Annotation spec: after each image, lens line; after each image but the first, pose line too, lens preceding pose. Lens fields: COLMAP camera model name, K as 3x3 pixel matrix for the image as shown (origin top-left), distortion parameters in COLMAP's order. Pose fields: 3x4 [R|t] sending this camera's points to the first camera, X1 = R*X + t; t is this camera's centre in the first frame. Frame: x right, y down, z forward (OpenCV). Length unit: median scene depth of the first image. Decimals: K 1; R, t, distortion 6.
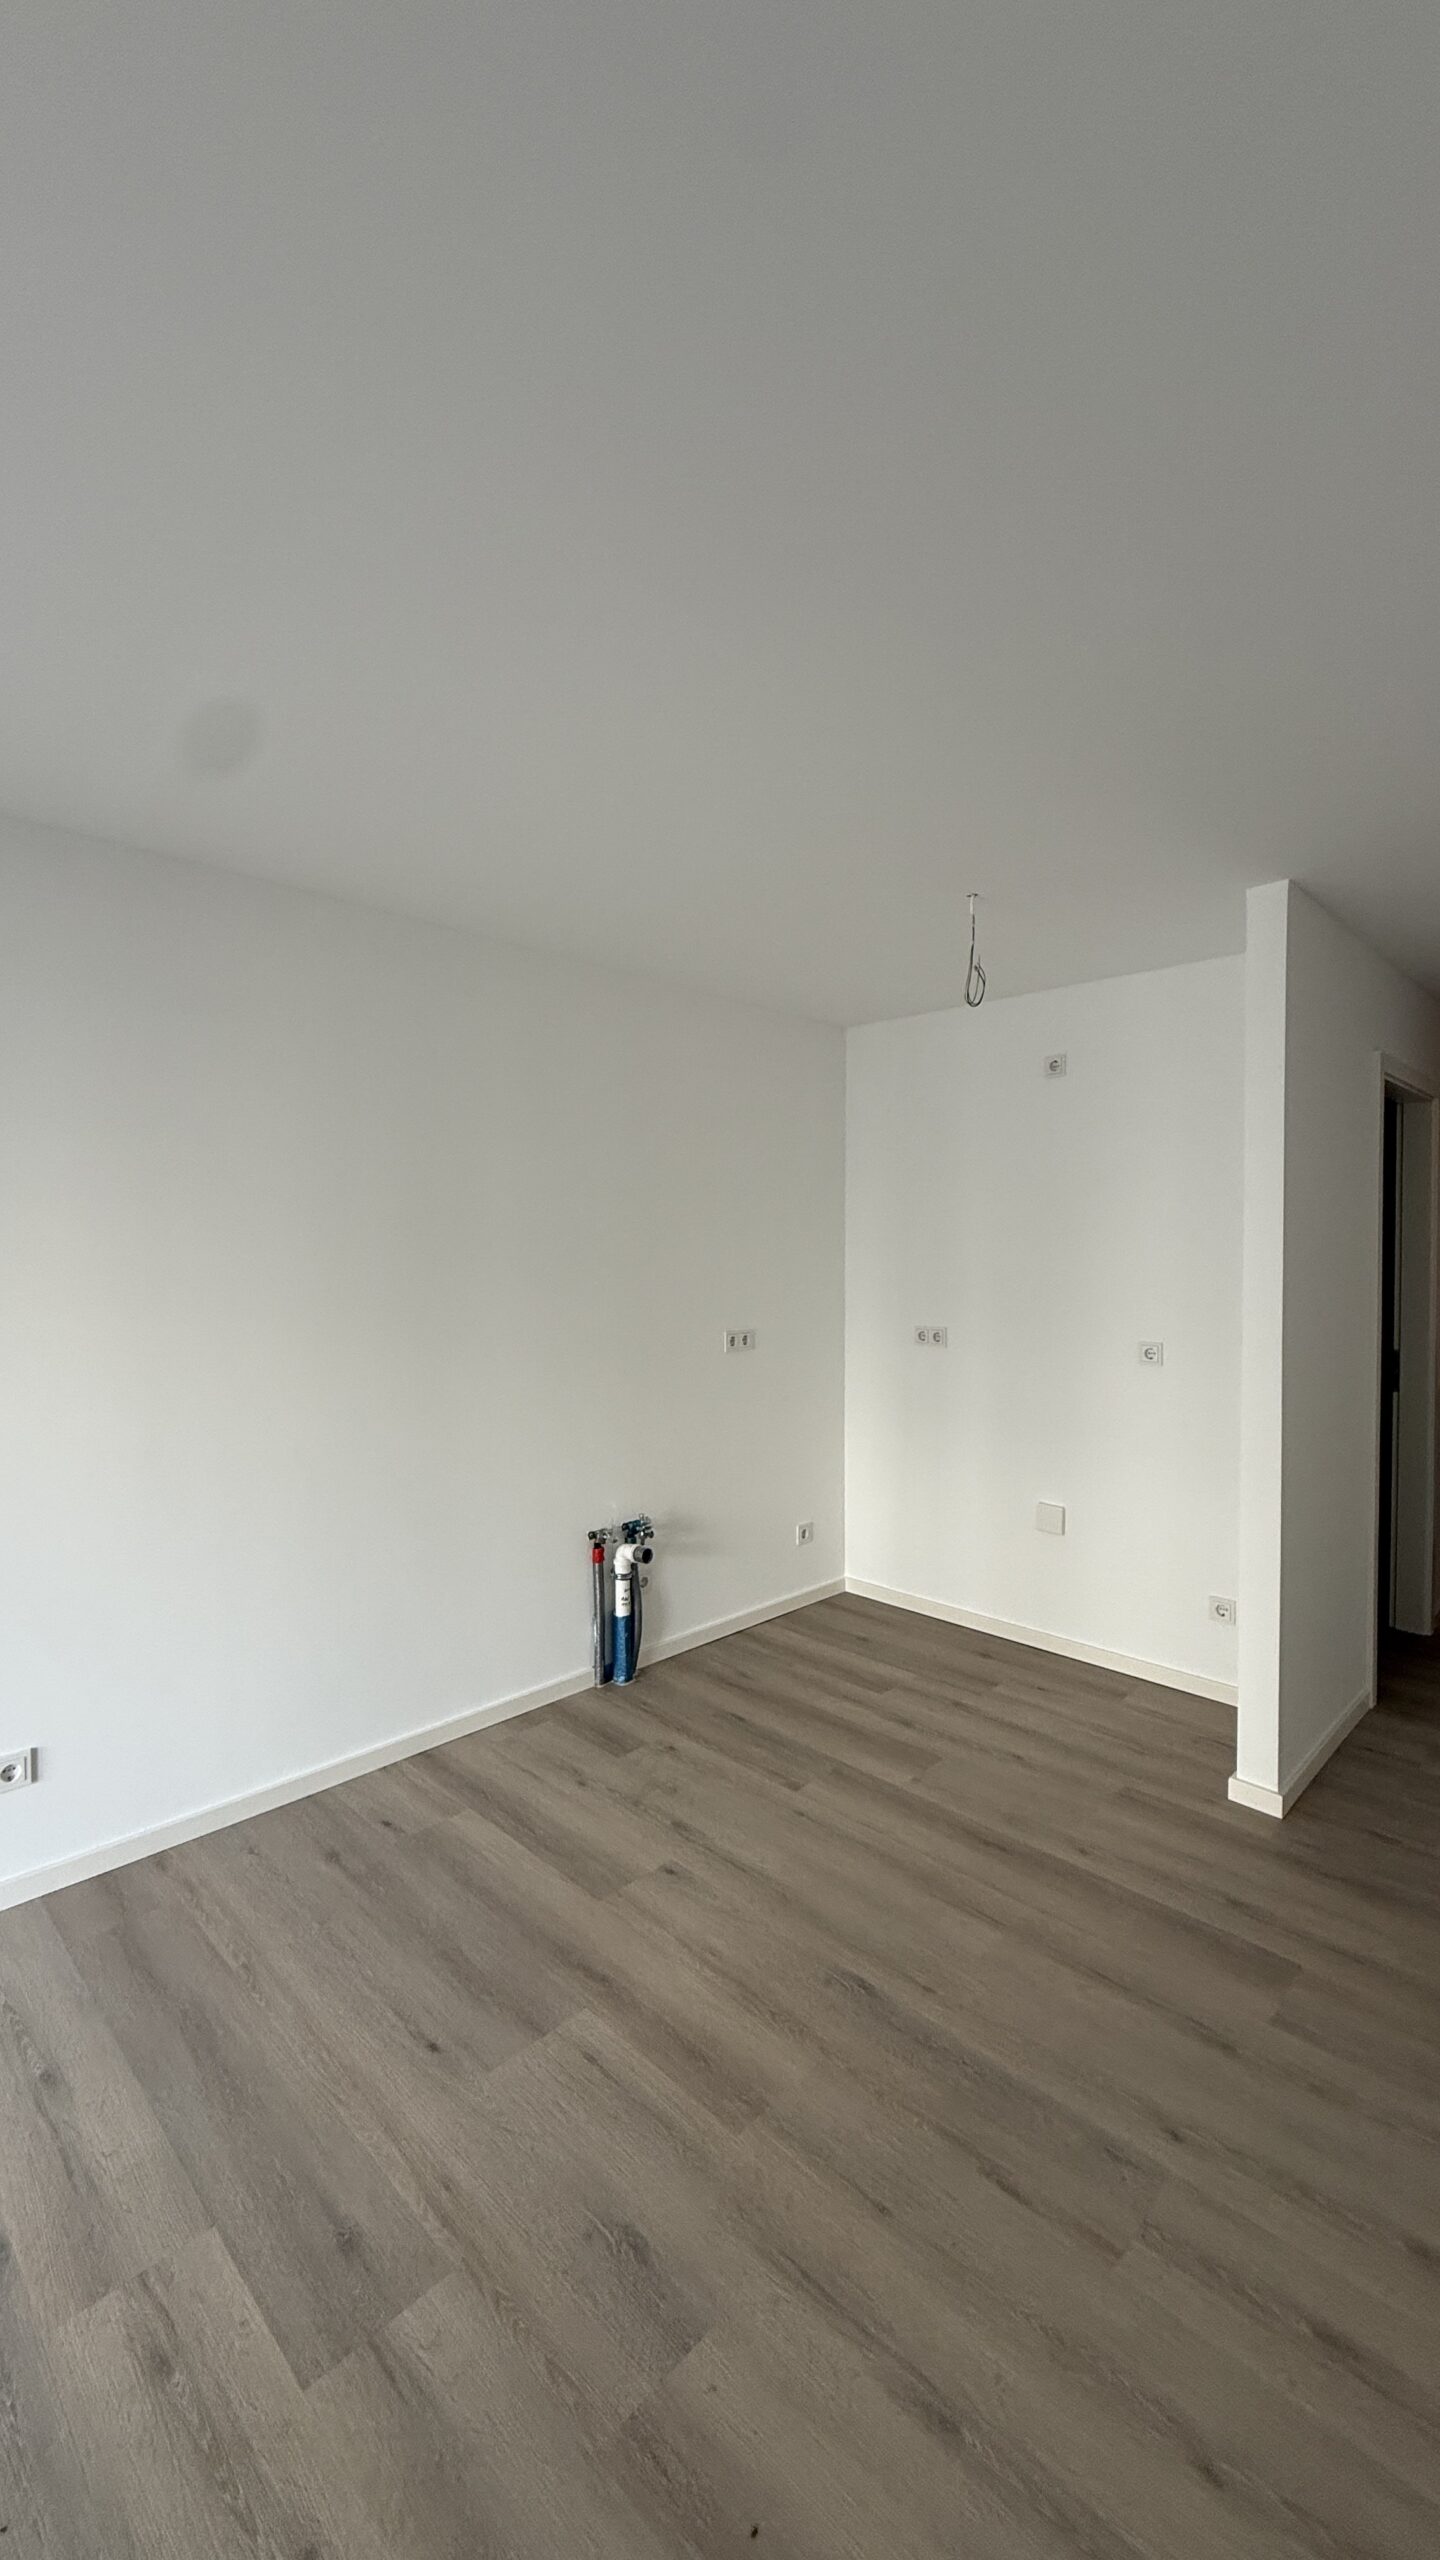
lens RADIAL K [[1031.3, 0, 719.7], [0, 1031.3, 1269.2], [0, 0, 1]] dist [0.003012, 0.000048]
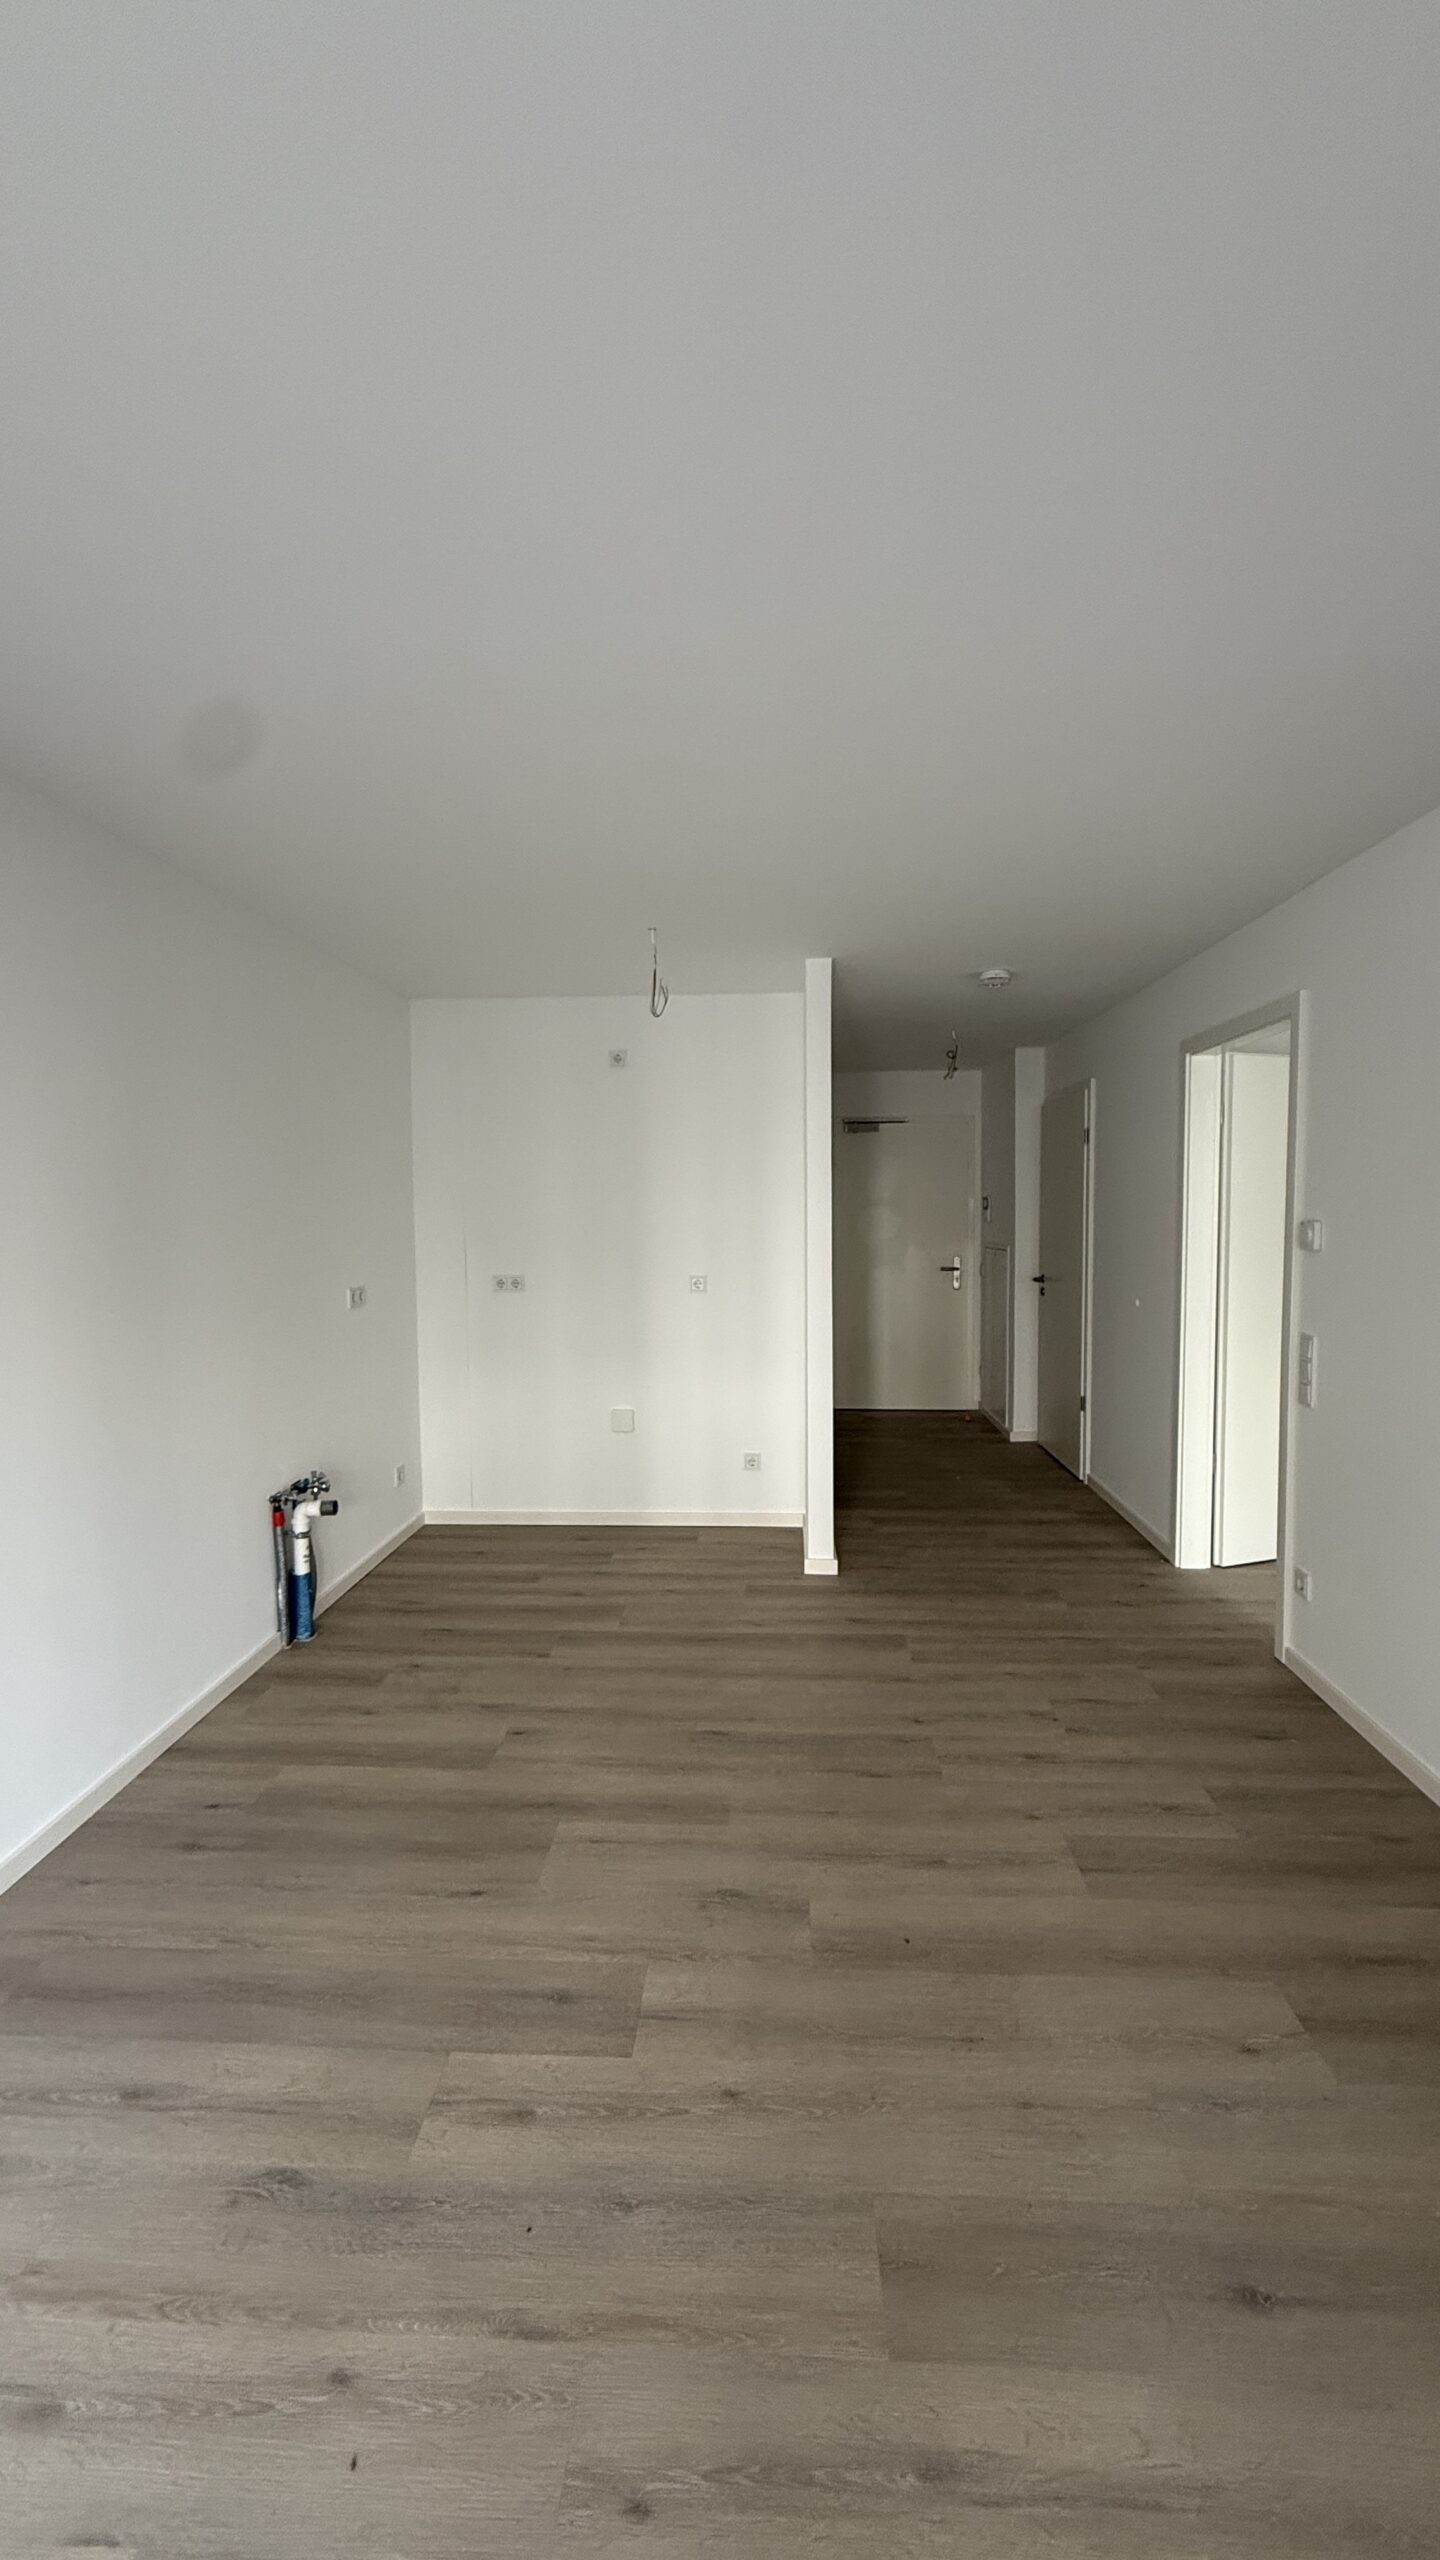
lens RADIAL K [[1031.3, 0, 744.1], [0, 1031.3, 1277.1], [0, 0, 1]] dist [0.003012, 0.000048]
pose [[0.734750, -0.048384, 0.676610, -0.581475], [0.015535, 0.998392, 0.054525, -0.000741], [-0.678160, -0.029551, 0.734320, -0.028961]]
